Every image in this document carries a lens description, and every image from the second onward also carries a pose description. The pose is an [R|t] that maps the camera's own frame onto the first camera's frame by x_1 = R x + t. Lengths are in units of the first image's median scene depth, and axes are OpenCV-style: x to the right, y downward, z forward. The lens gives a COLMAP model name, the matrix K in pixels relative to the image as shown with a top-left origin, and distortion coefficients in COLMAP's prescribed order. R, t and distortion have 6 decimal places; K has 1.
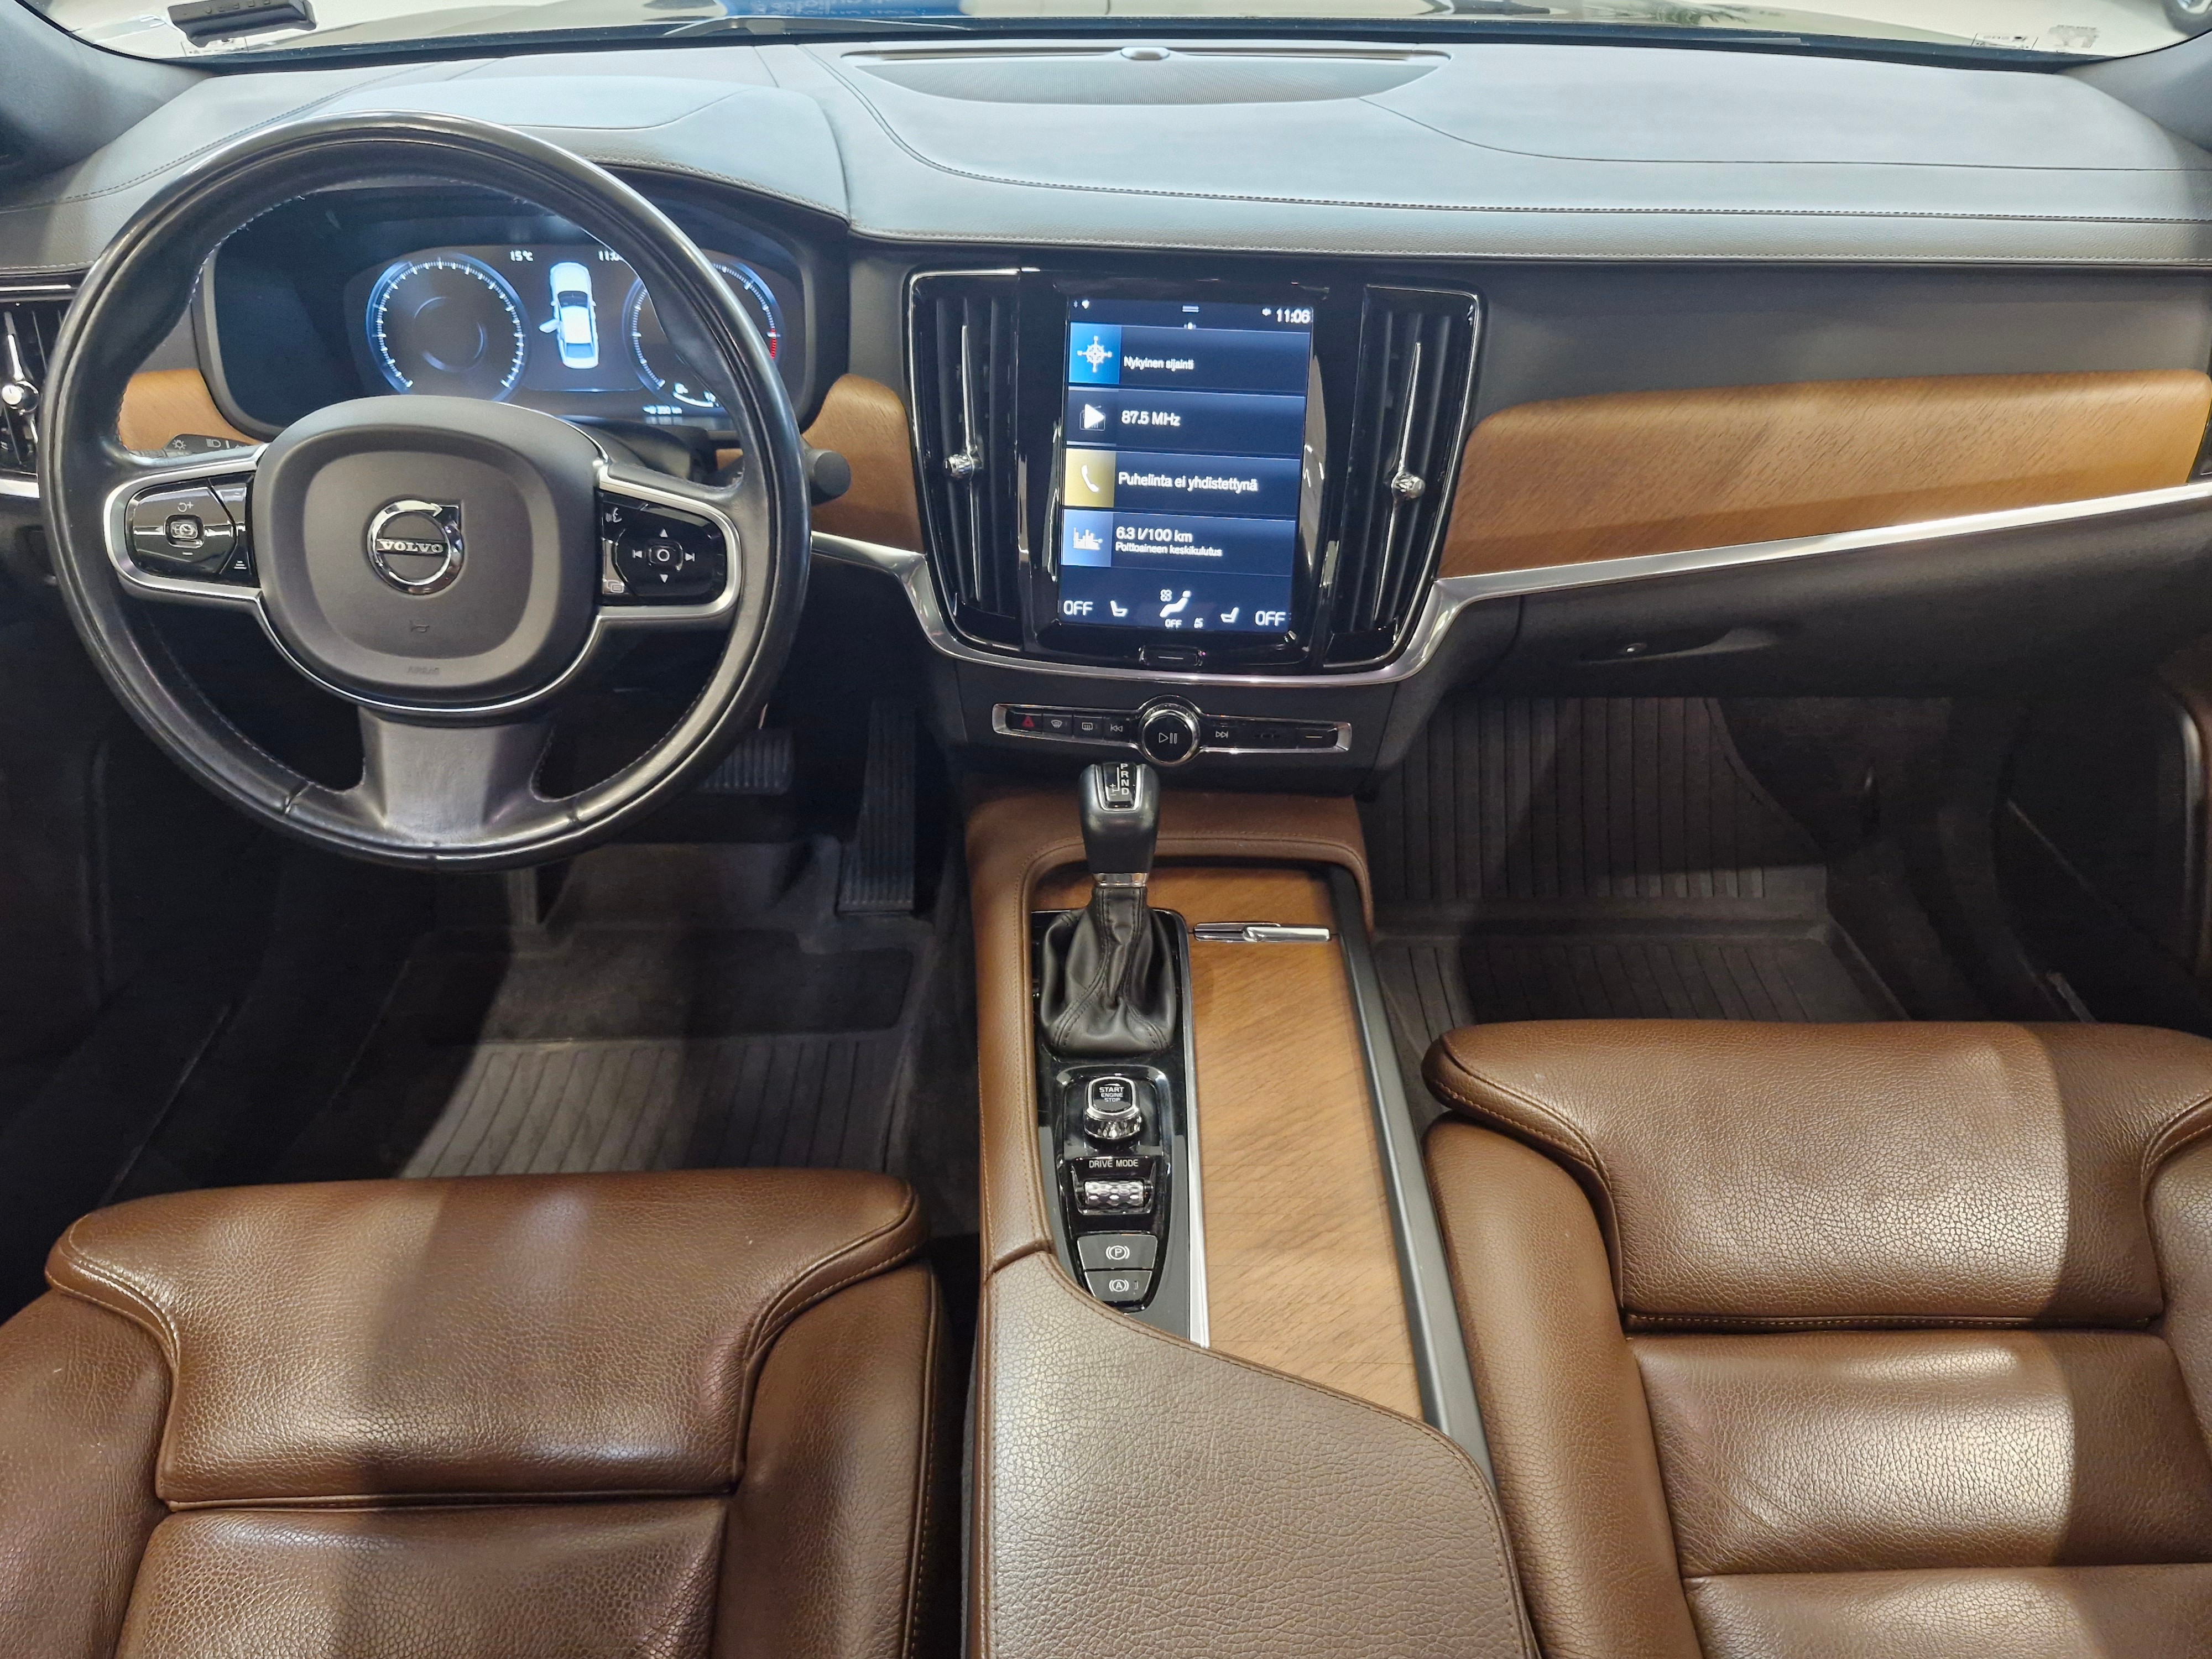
lens RADIAL K [[1612.7, 0, 1111.9], [0, 1612.7, 832.0], [0, 0, 1]] dist [0.080319, -0.113814]
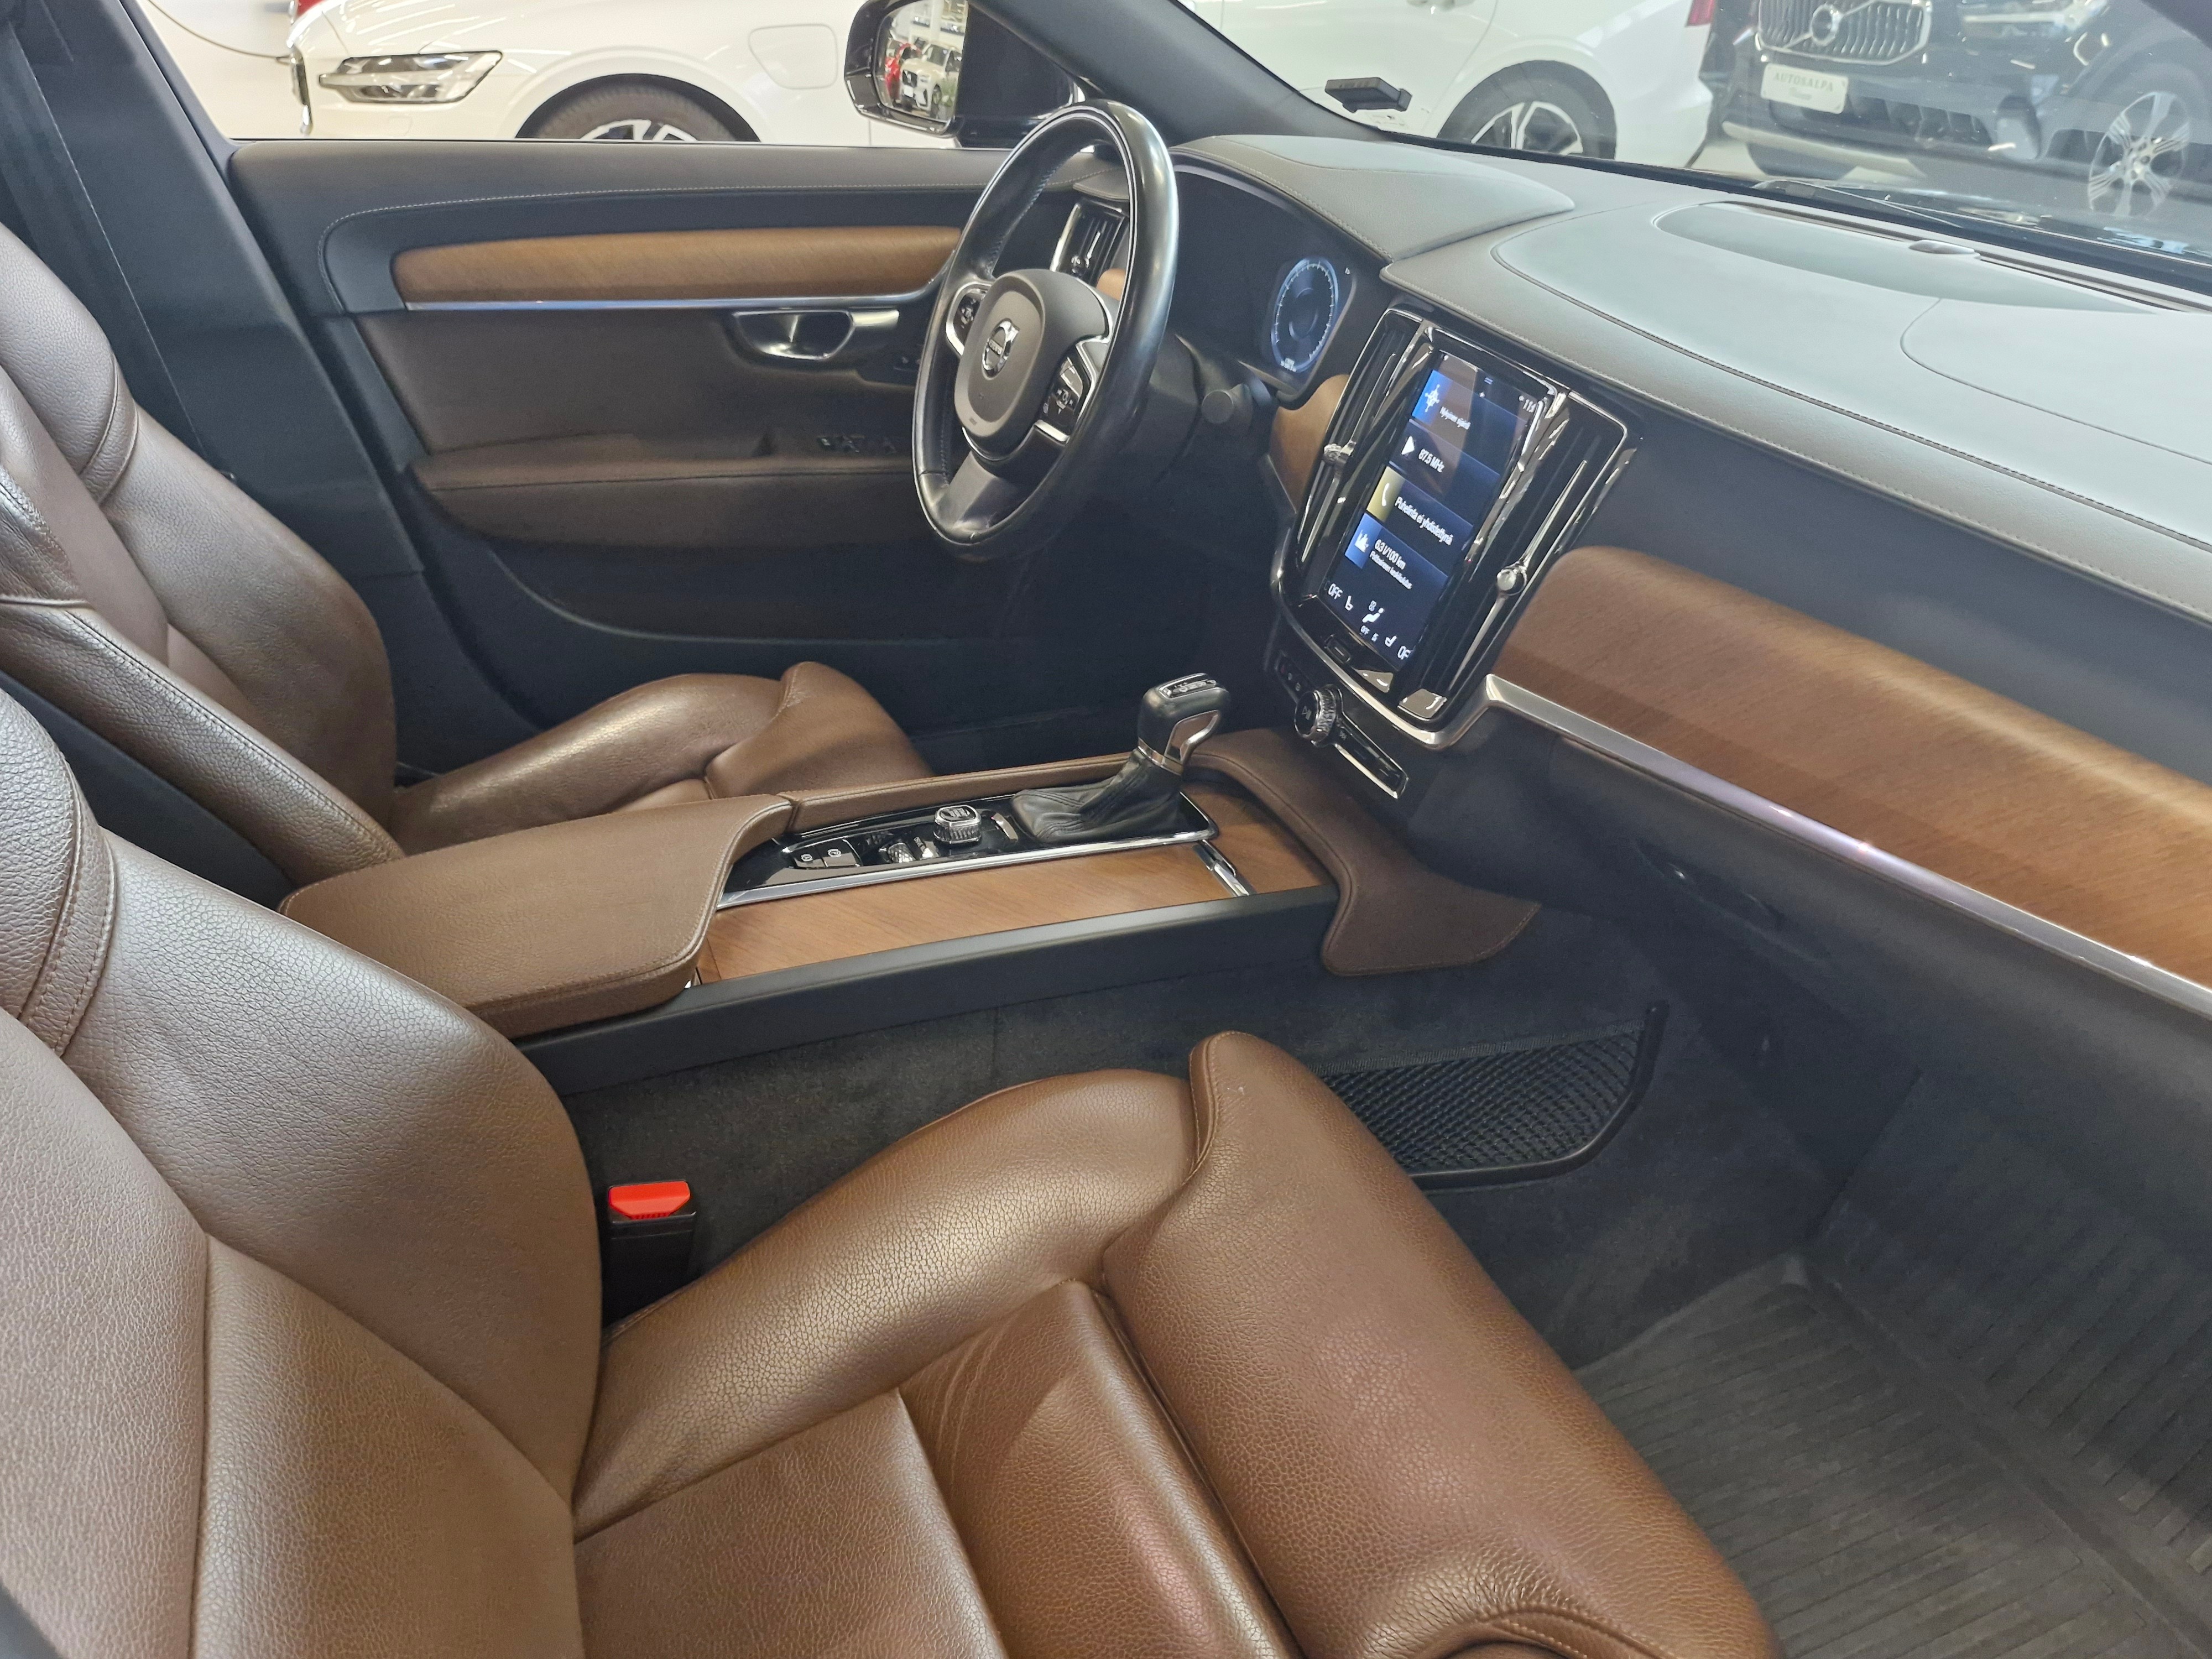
lens RADIAL K [[1612.7, 0, 1111.9], [0, 1612.7, 832.0], [0, 0, 1]] dist [0.080319, -0.113814]
pose [[0.356394, 0.454327, -0.816438, 1.022006], [-0.556643, 0.805059, 0.205008, -0.156533], [0.750421, 0.381401, 0.539816, 0.317181]]
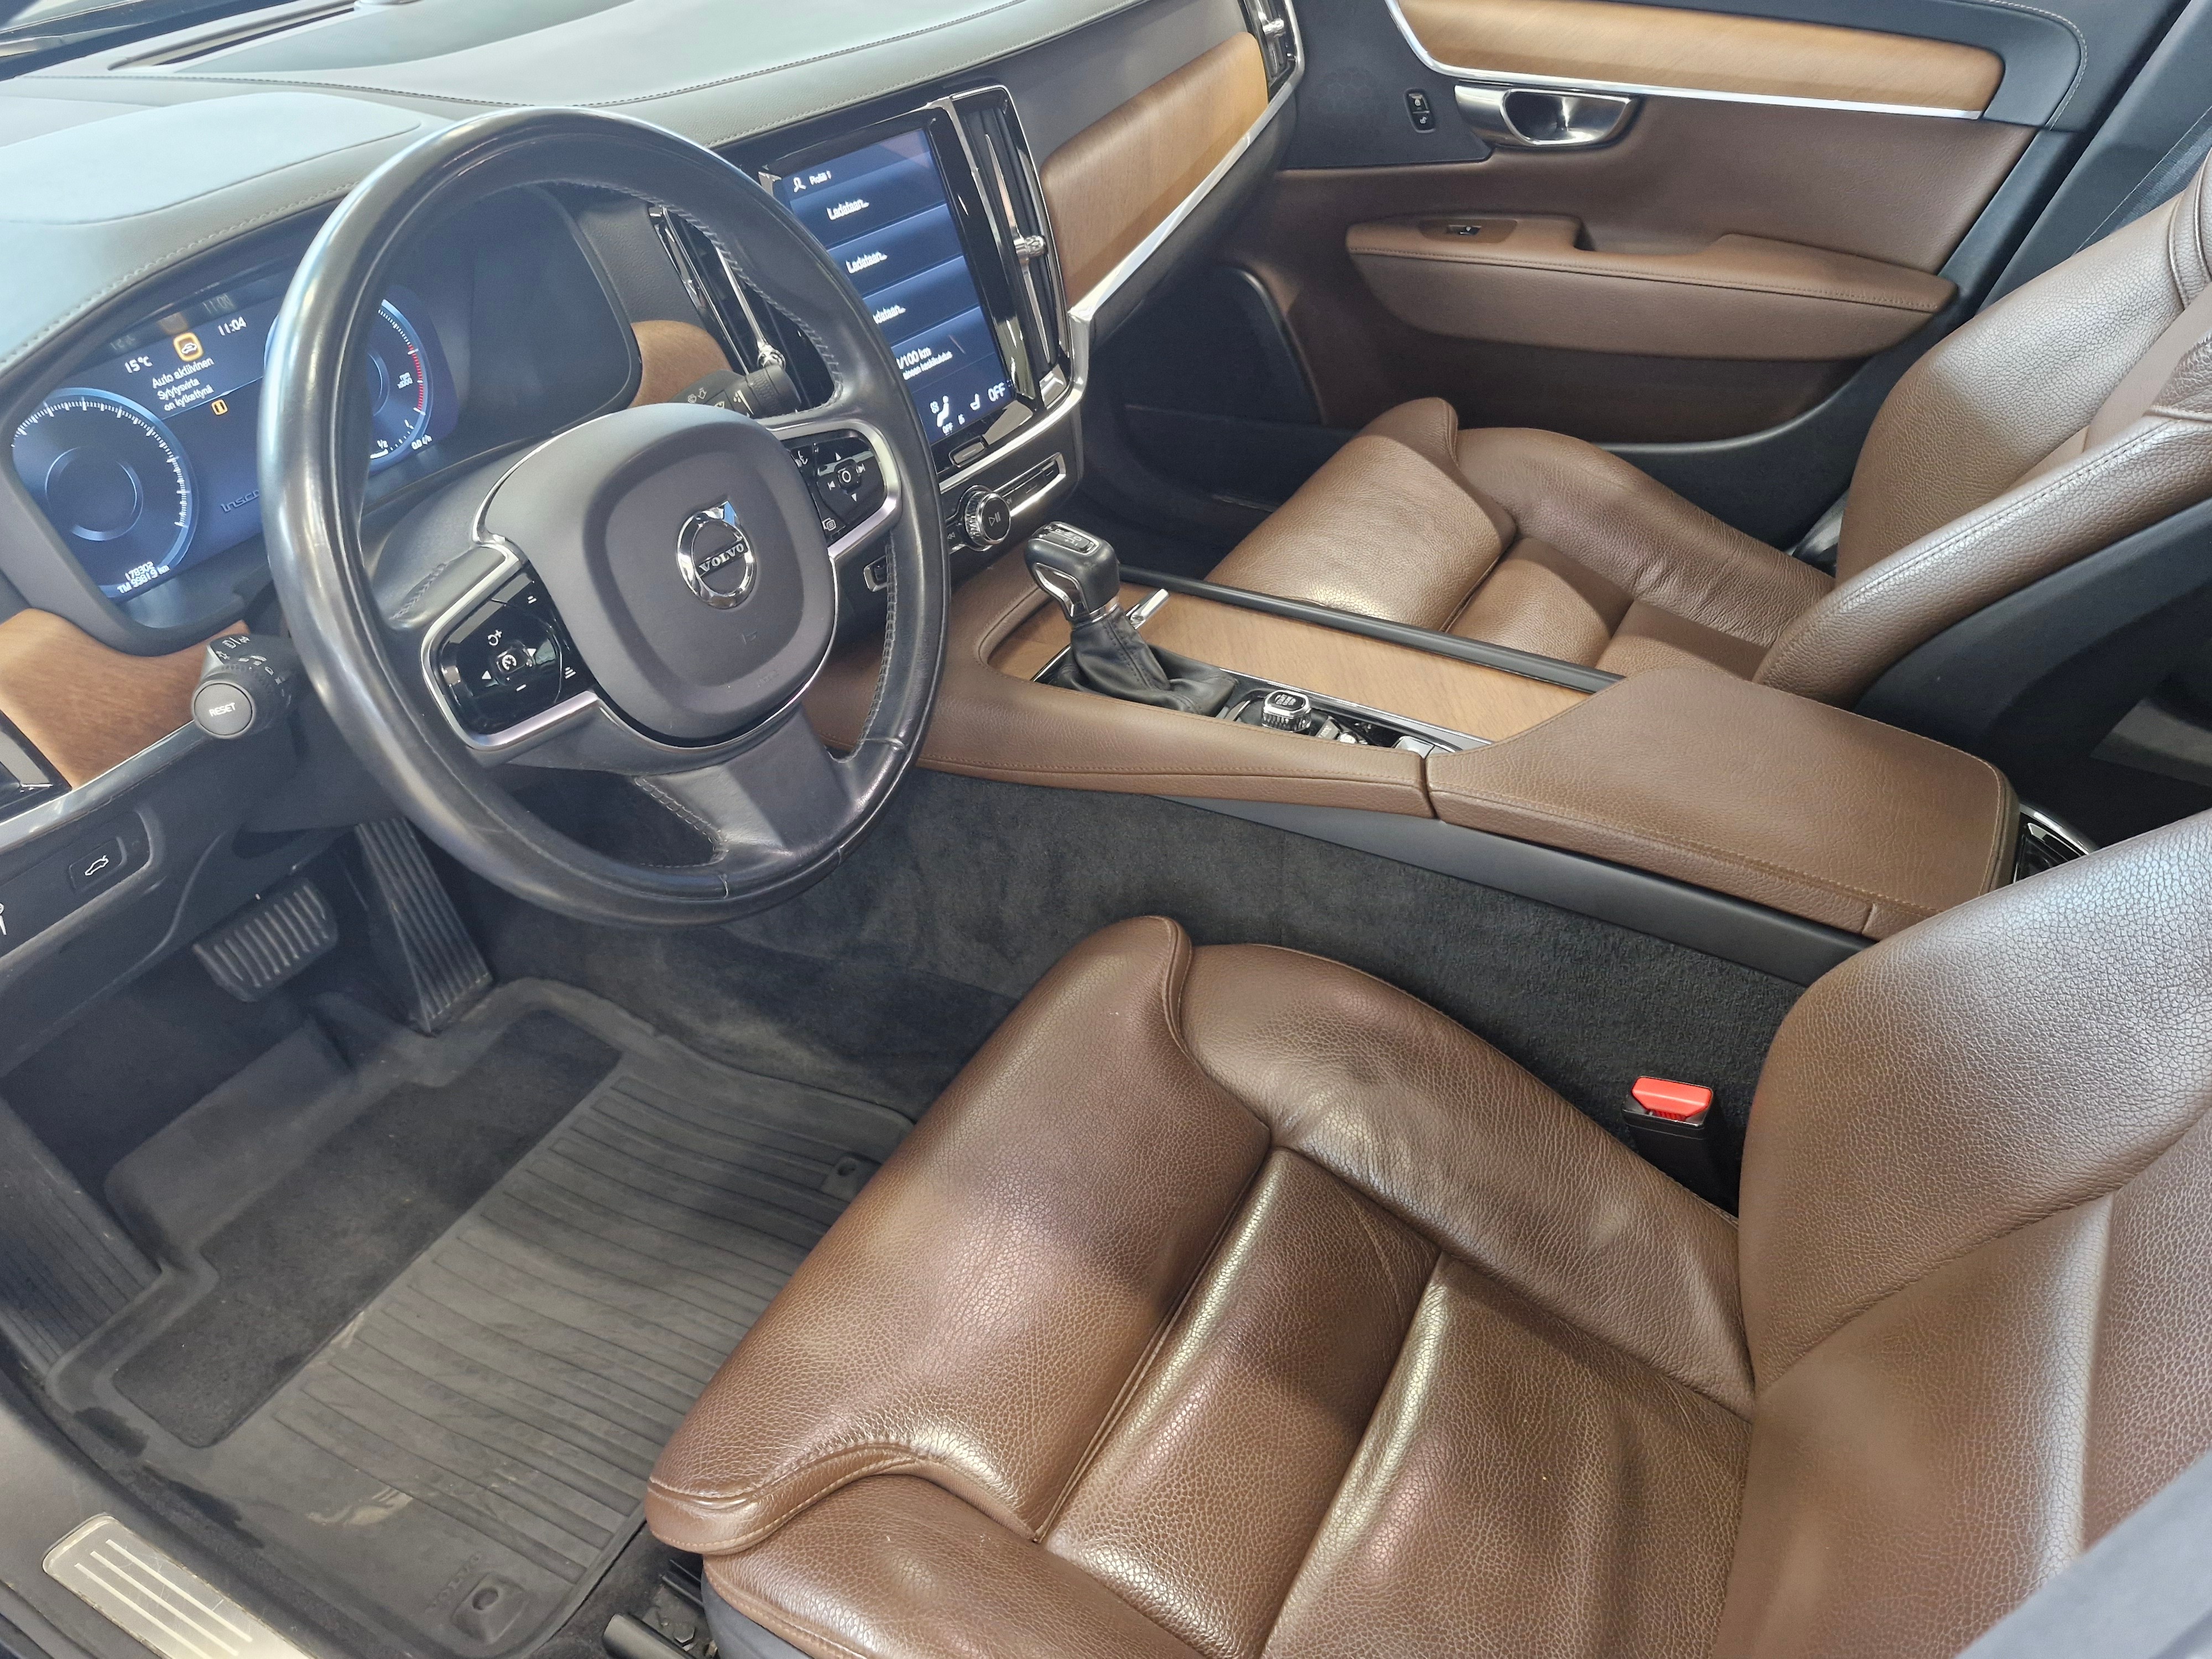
lens RADIAL K [[1612.7, 0, 1111.9], [0, 1612.7, 832.0], [0, 0, 1]] dist [0.080319, -0.113814]
pose [[0.517123, -0.543867, 0.660903, -0.864853], [0.511313, 0.815535, 0.271040, -0.155297], [-0.686398, 0.197767, 0.699818, 0.174627]]
